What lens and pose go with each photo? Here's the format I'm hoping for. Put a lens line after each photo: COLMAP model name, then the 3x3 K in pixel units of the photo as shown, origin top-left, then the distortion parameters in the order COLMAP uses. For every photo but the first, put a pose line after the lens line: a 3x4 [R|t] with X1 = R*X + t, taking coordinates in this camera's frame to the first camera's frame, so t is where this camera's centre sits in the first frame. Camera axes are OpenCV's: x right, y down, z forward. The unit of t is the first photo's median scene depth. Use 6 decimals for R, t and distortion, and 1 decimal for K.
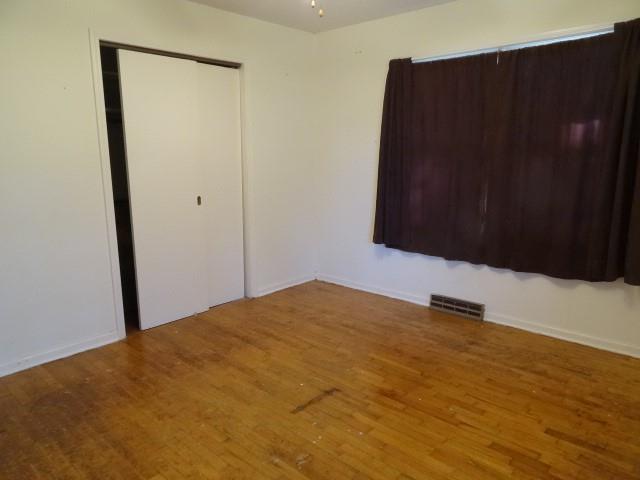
lens RADIAL K [[458.1, 0, 318.1], [0, 458.1, 241.3], [0, 0, 1]] dist [0.001547, -0.004601]
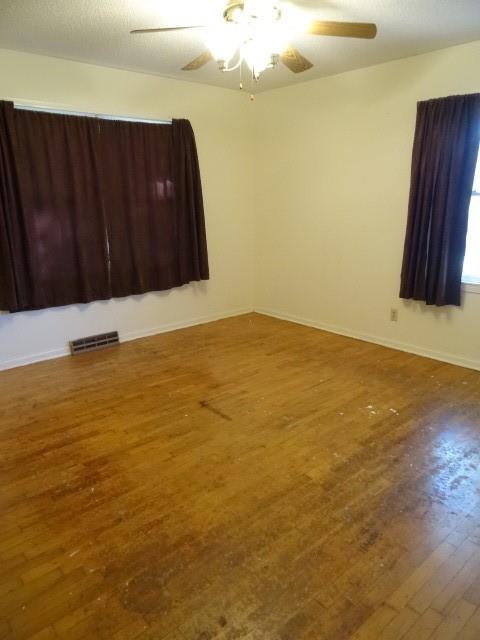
lens RADIAL K [[458.1, 0, 240.0], [0, 458.1, 320.0], [0, 0, 1]] dist [0.001547, -0.004601]
pose [[0.109217, -0.255815, 0.960536, -0.879801], [0.204394, 0.951448, 0.230154, -0.117001], [-0.972777, 0.171191, 0.156202, 0.565294]]
